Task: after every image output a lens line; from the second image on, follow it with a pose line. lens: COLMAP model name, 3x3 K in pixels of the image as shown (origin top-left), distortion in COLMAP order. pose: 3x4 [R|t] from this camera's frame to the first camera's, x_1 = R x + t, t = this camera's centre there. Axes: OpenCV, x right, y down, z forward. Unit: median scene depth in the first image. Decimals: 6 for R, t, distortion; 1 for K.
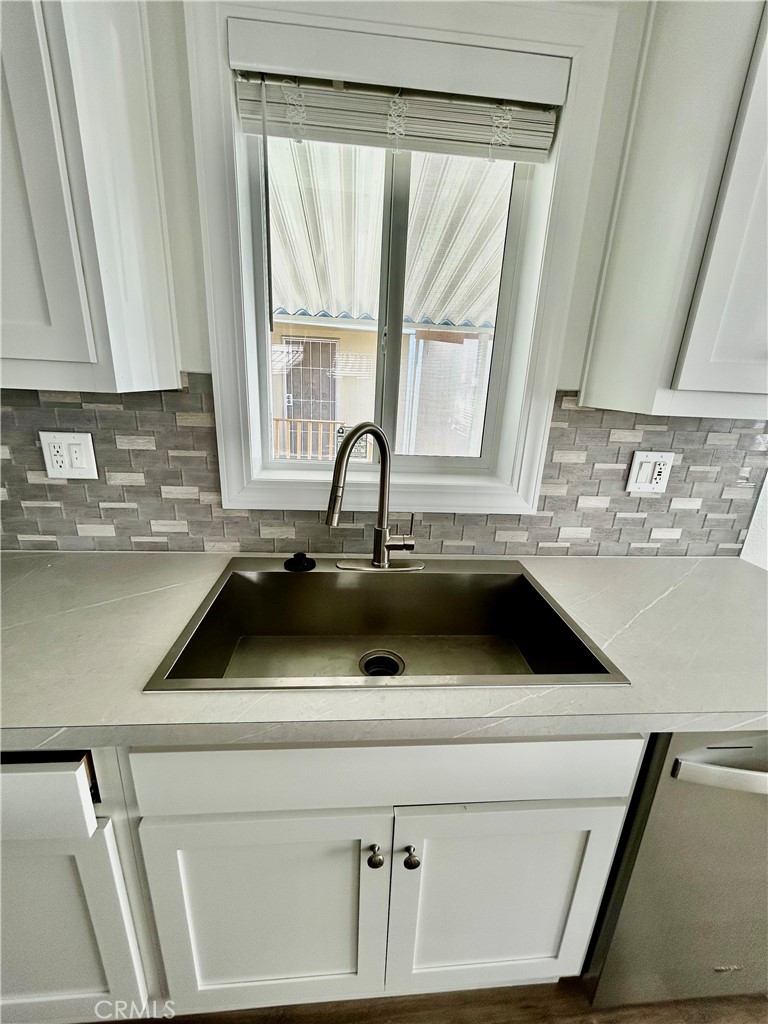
lens RADIAL K [[411.5, 0, 384.0], [0, 411.5, 512.0], [0, 0, 1]] dist [-0.000855, 0.000038]
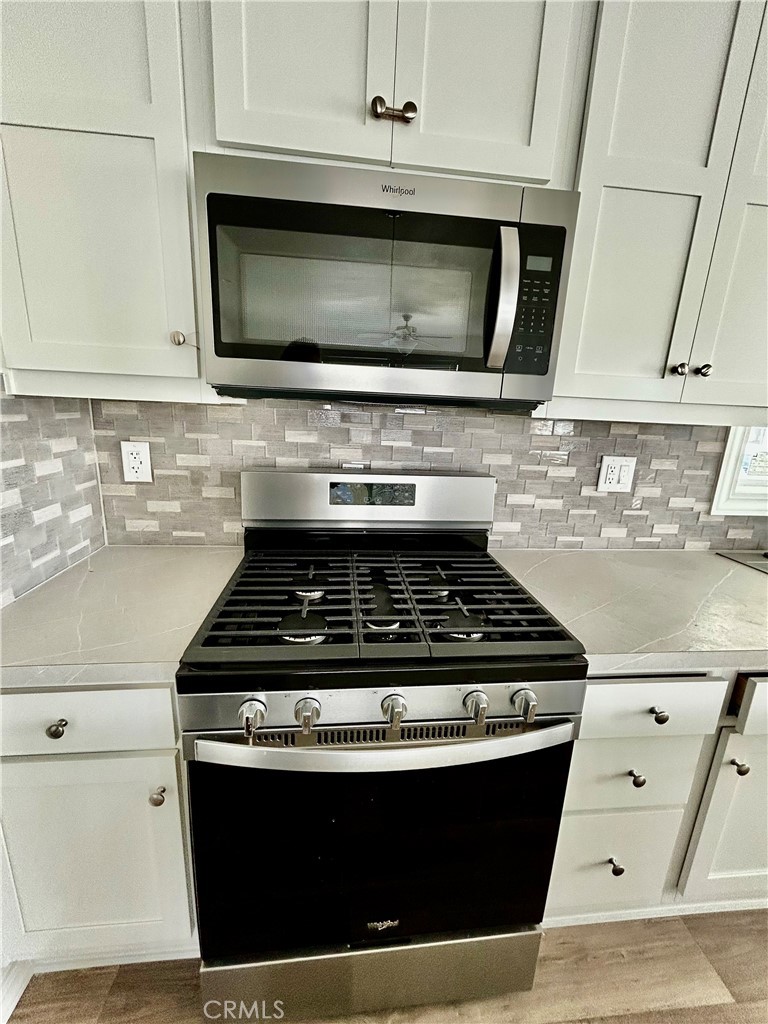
lens RADIAL K [[364.6, 0, 382.4], [0, 364.6, 475.4], [0, 0, 1]] dist [-0.000567, -0.000021]
pose [[0.999910, 0.001280, 0.013318, -1.420640], [-0.000055, 0.995800, -0.091554, -0.027426], [-0.013379, 0.091545, 0.995711, -0.117370]]
